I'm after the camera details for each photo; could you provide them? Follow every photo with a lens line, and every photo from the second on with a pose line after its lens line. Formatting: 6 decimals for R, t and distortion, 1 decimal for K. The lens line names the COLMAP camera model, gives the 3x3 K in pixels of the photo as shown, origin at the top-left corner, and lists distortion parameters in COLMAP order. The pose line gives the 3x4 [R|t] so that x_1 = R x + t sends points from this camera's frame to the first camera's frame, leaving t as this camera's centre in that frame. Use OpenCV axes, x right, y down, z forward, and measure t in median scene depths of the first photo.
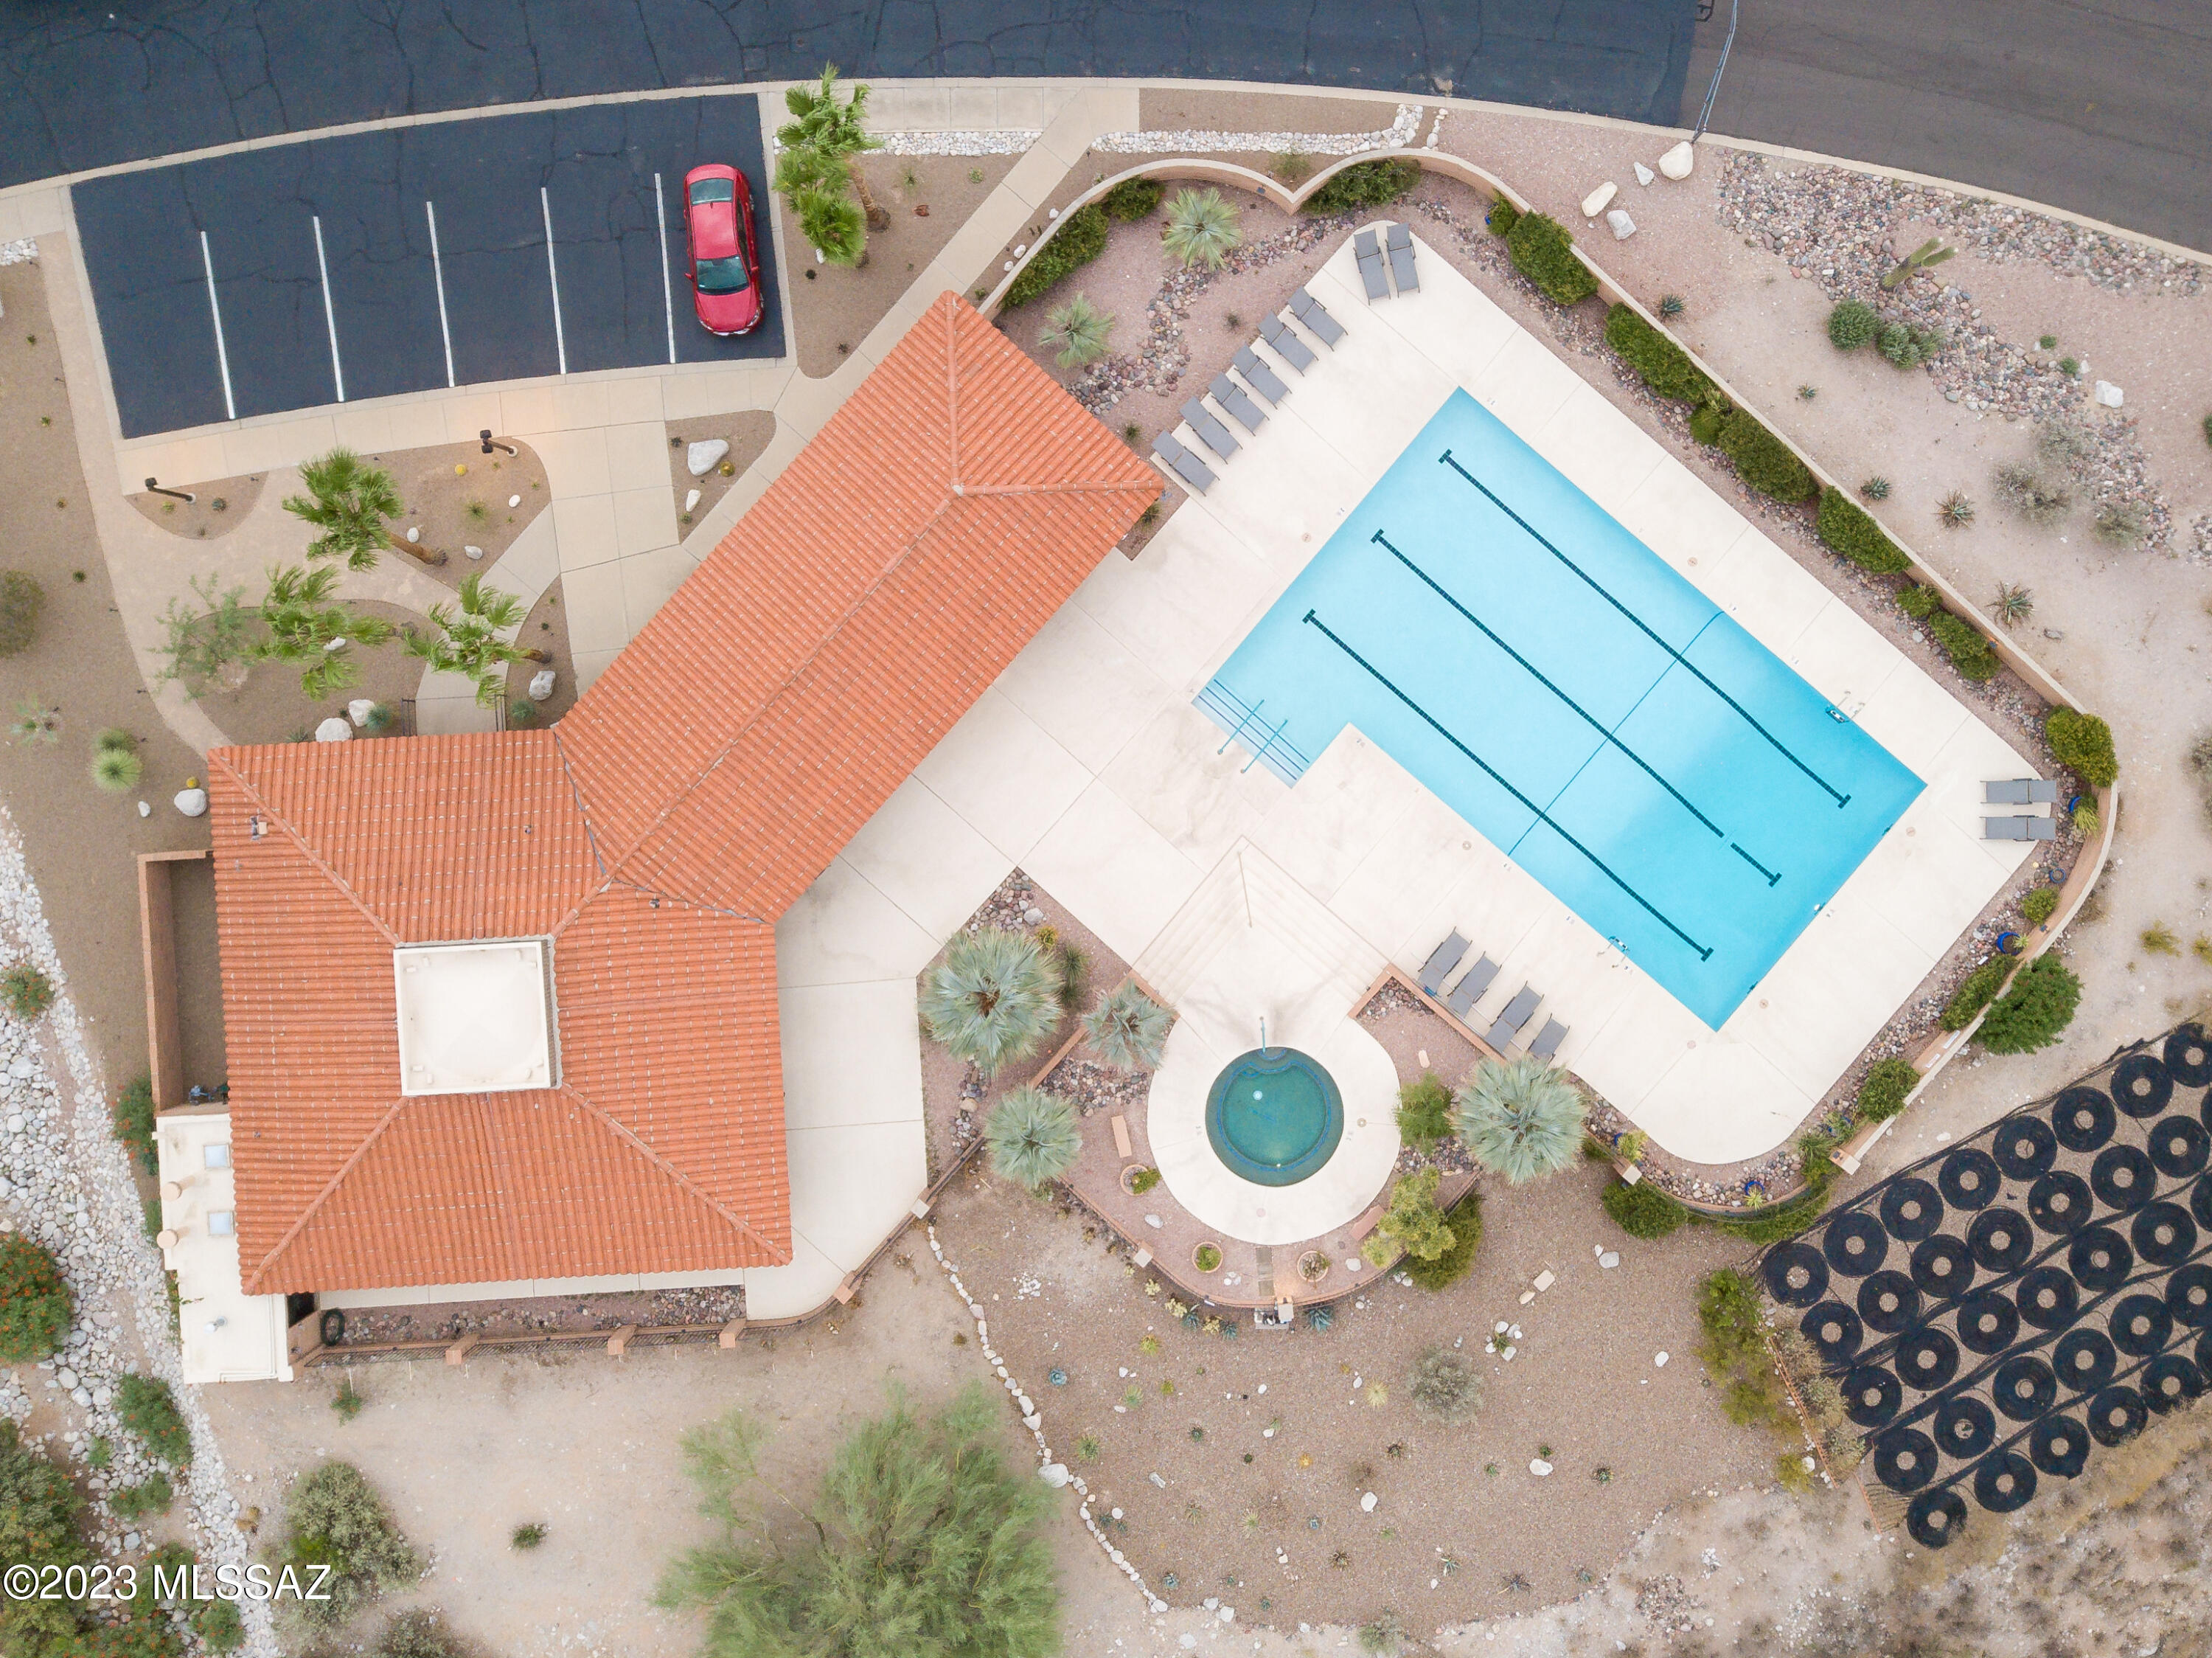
lens RADIAL K [[2224.8, 0, 1106.0], [0, 2224.8, 829.0], [0, 0, 1]] dist [-0.002703, -0.004596]
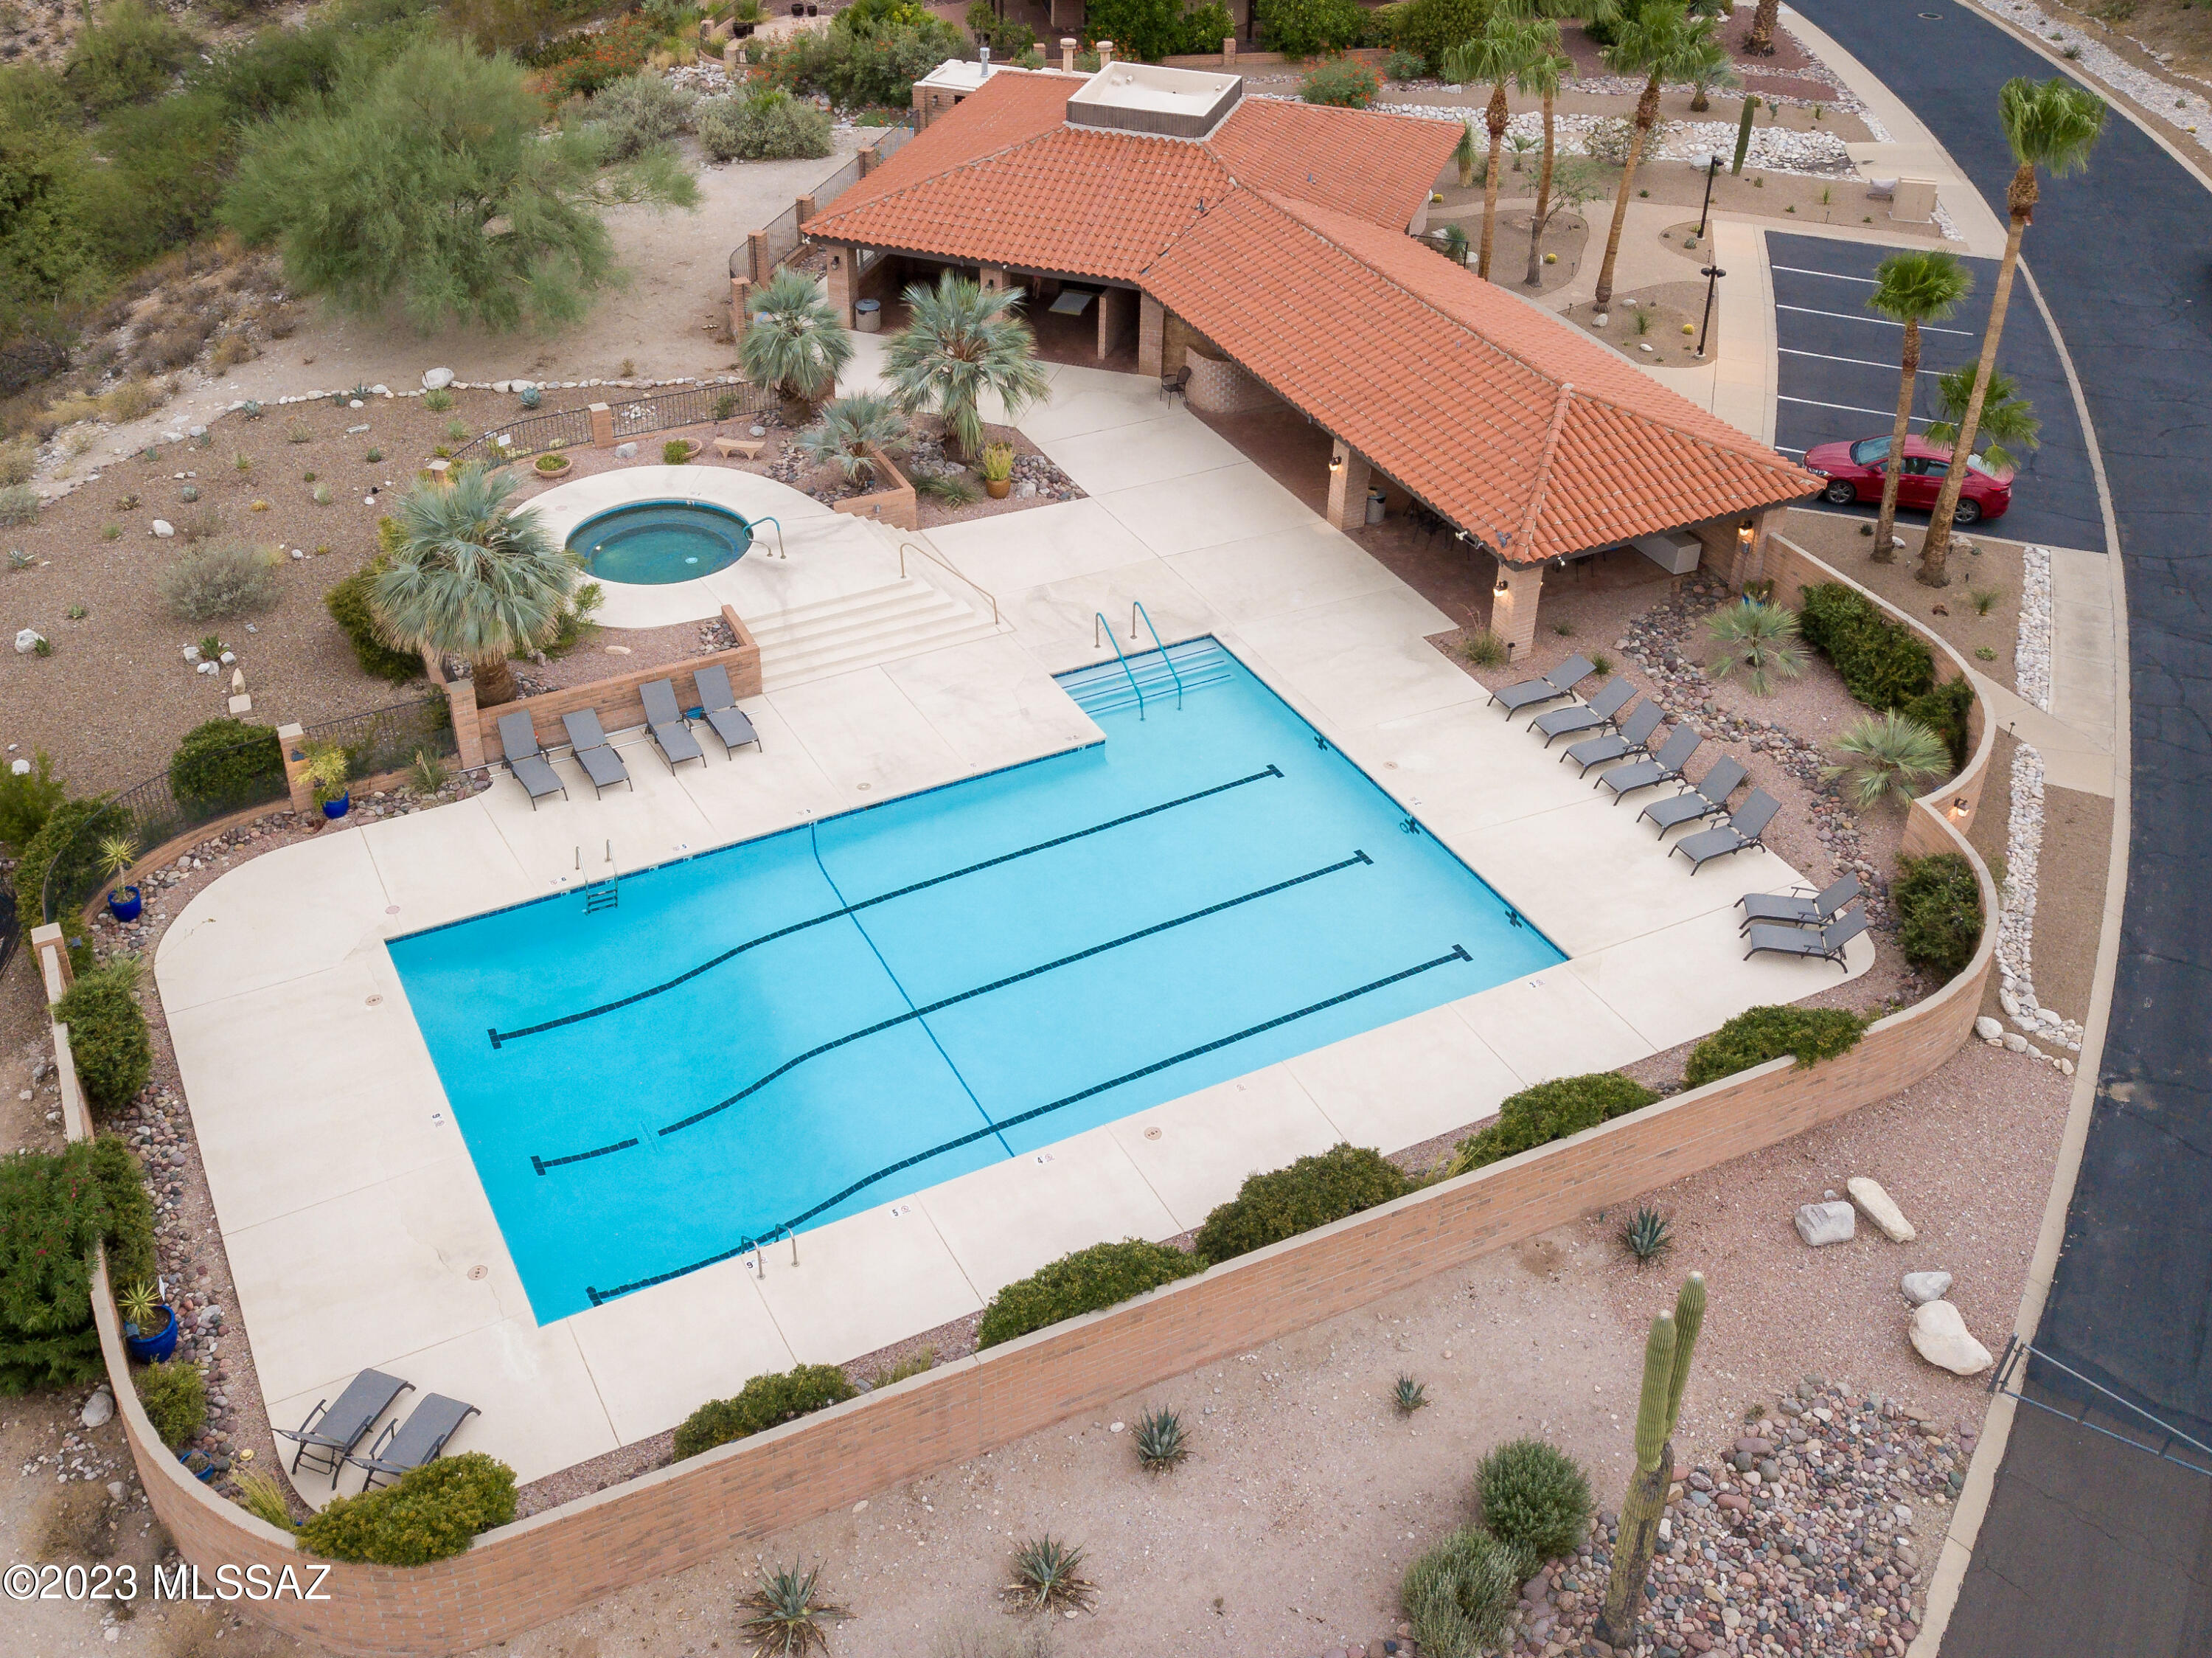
lens RADIAL K [[2224.8, 0, 1106.0], [0, 2224.8, 829.0], [0, 0, 1]] dist [-0.002703, -0.004596]
pose [[-0.364260, 0.487512, -0.793503, 0.657691], [-0.931115, -0.207491, 0.299953, -0.255411], [-0.018414, 0.848103, 0.529511, 0.665394]]
